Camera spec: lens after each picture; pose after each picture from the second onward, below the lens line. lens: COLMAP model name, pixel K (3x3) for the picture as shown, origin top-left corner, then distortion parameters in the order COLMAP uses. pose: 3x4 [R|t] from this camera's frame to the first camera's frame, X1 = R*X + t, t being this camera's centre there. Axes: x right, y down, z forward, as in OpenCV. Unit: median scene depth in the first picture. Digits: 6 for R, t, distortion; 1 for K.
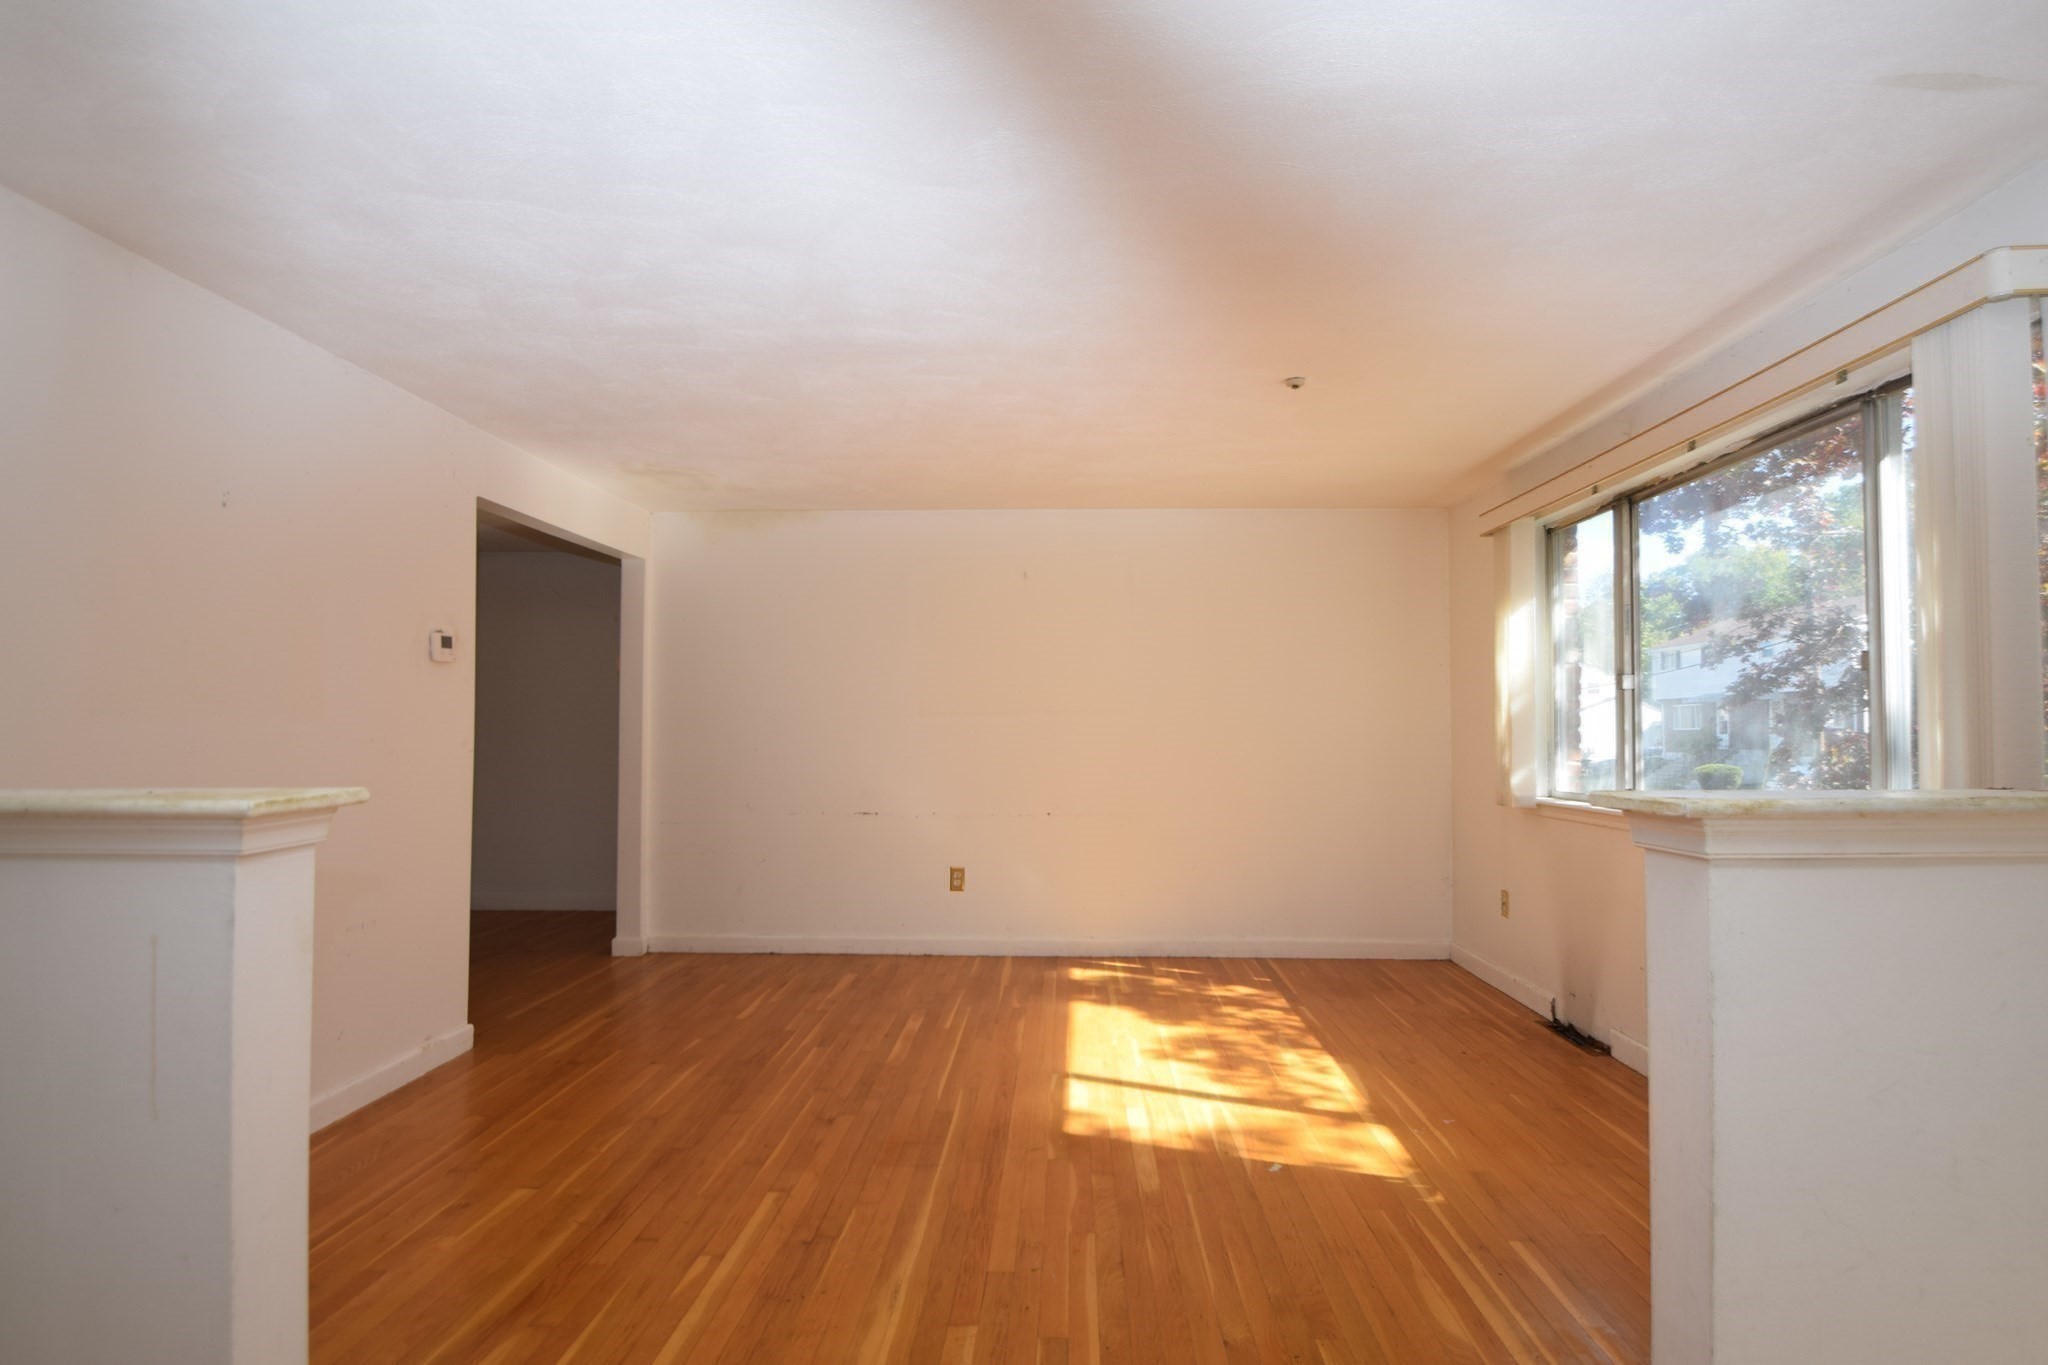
lens RADIAL K [[1083.1, 0, 1022.3], [0, 1083.1, 701.8], [0, 0, 1]] dist [-0.016772, -0.003412]
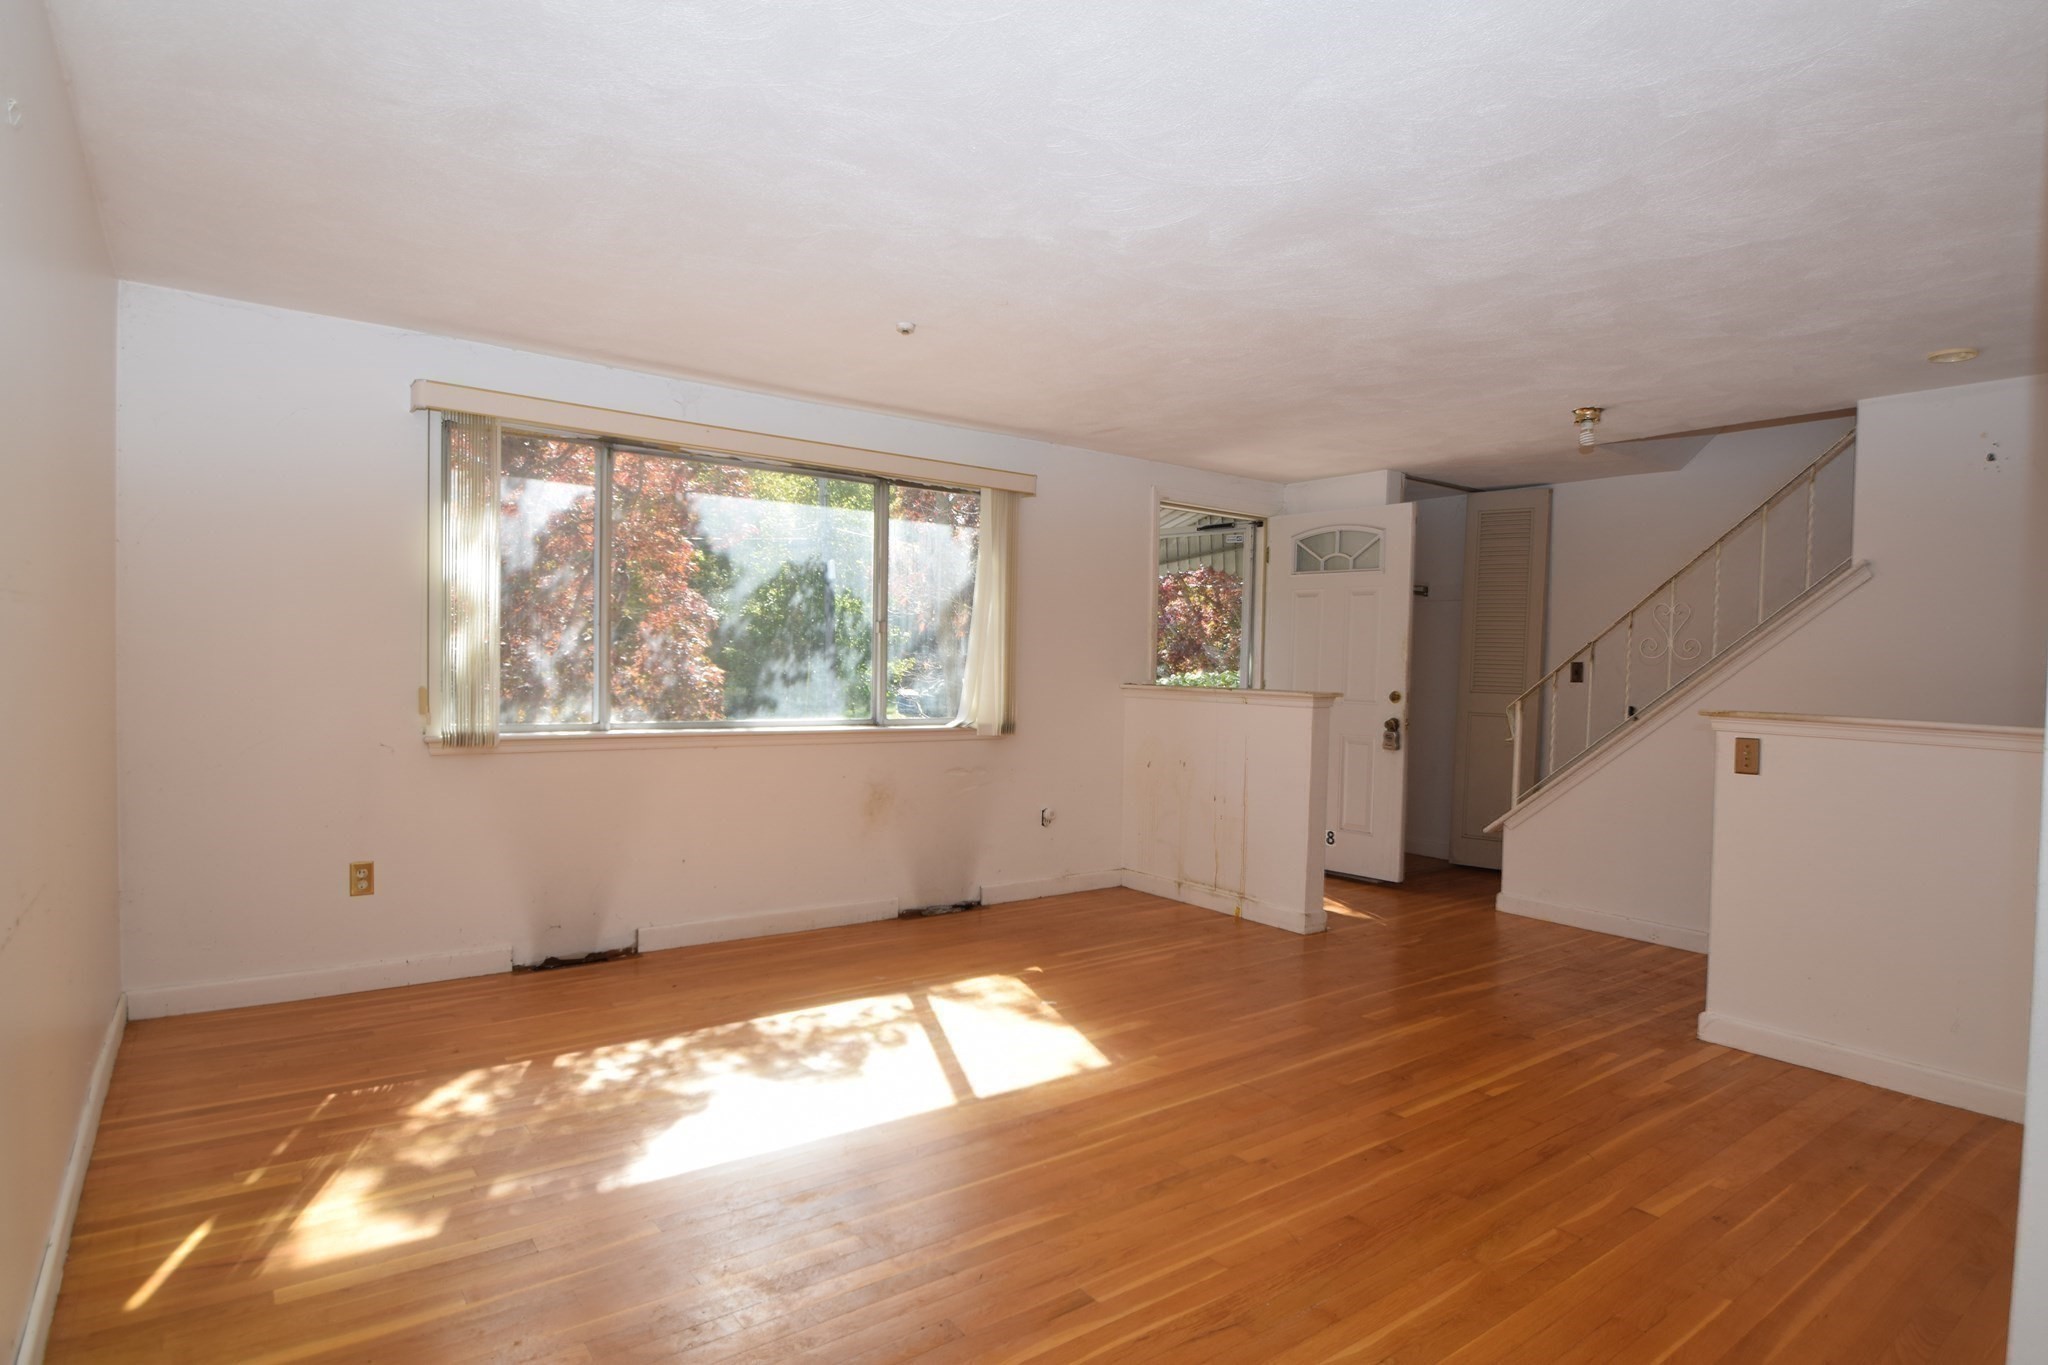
lens RADIAL K [[1083.1, 0, 1031.3], [0, 1083.1, 683.9], [0, 0, 1]] dist [-0.016772, -0.003412]
pose [[-0.636617, -0.025666, 0.770753, -0.593105], [-0.033496, 0.999423, 0.005614, 0.022934], [-0.770452, -0.022243, -0.637110, 1.442952]]
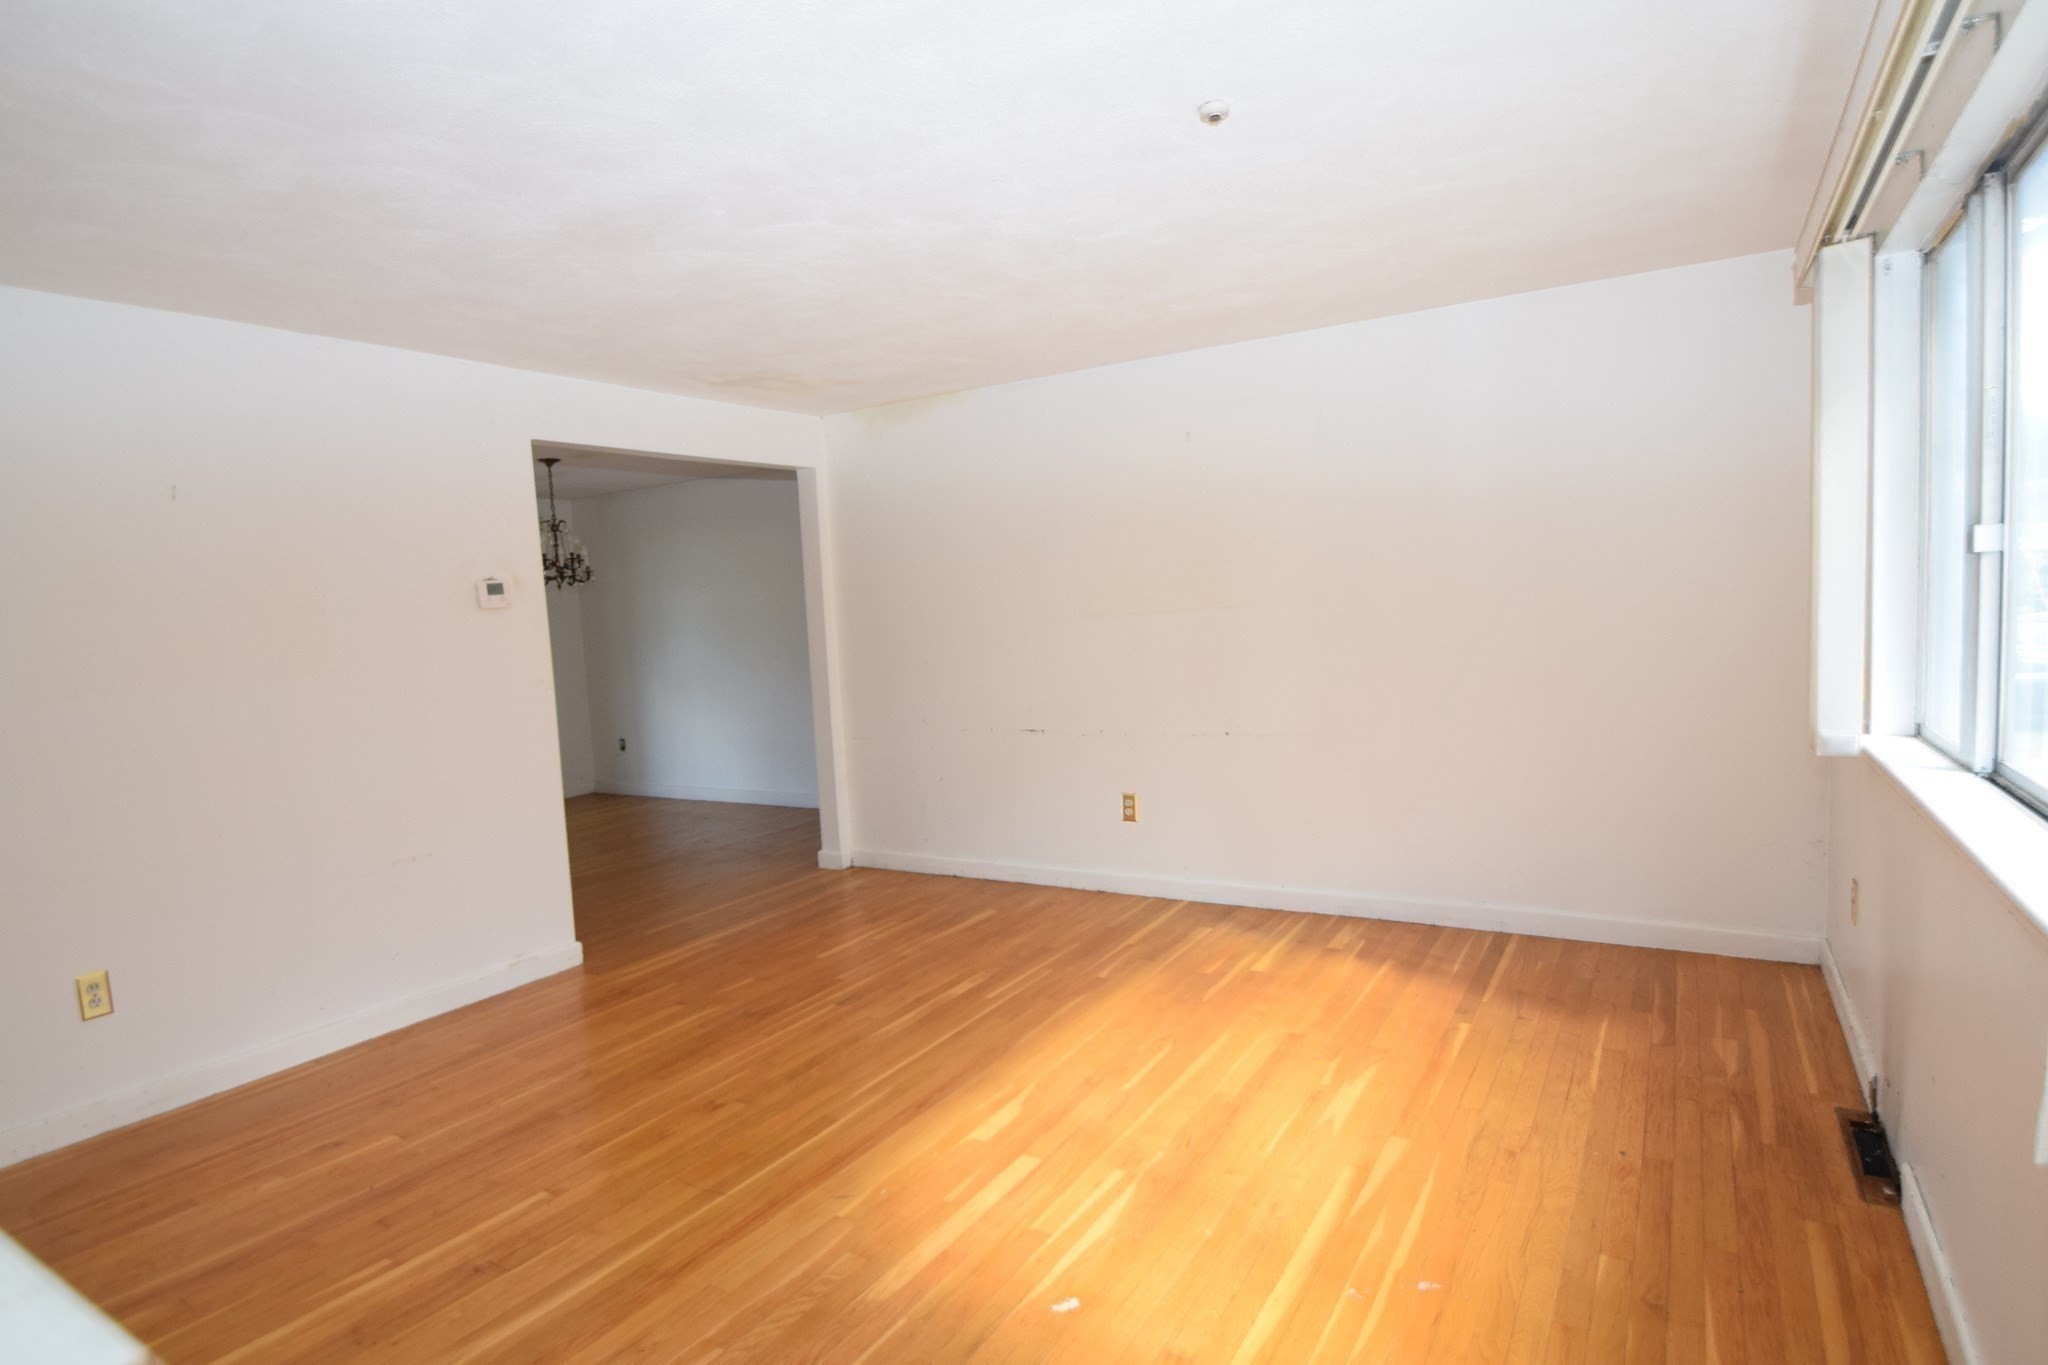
lens RADIAL K [[1083.1, 0, 1020.1], [0, 1083.1, 712.2], [0, 0, 1]] dist [-0.016772, -0.003412]
pose [[0.871313, 0.000586, -0.490727, 0.423367], [0.065203, 0.990994, 0.116956, -0.026206], [0.486376, -0.133902, 0.863428, 0.333641]]
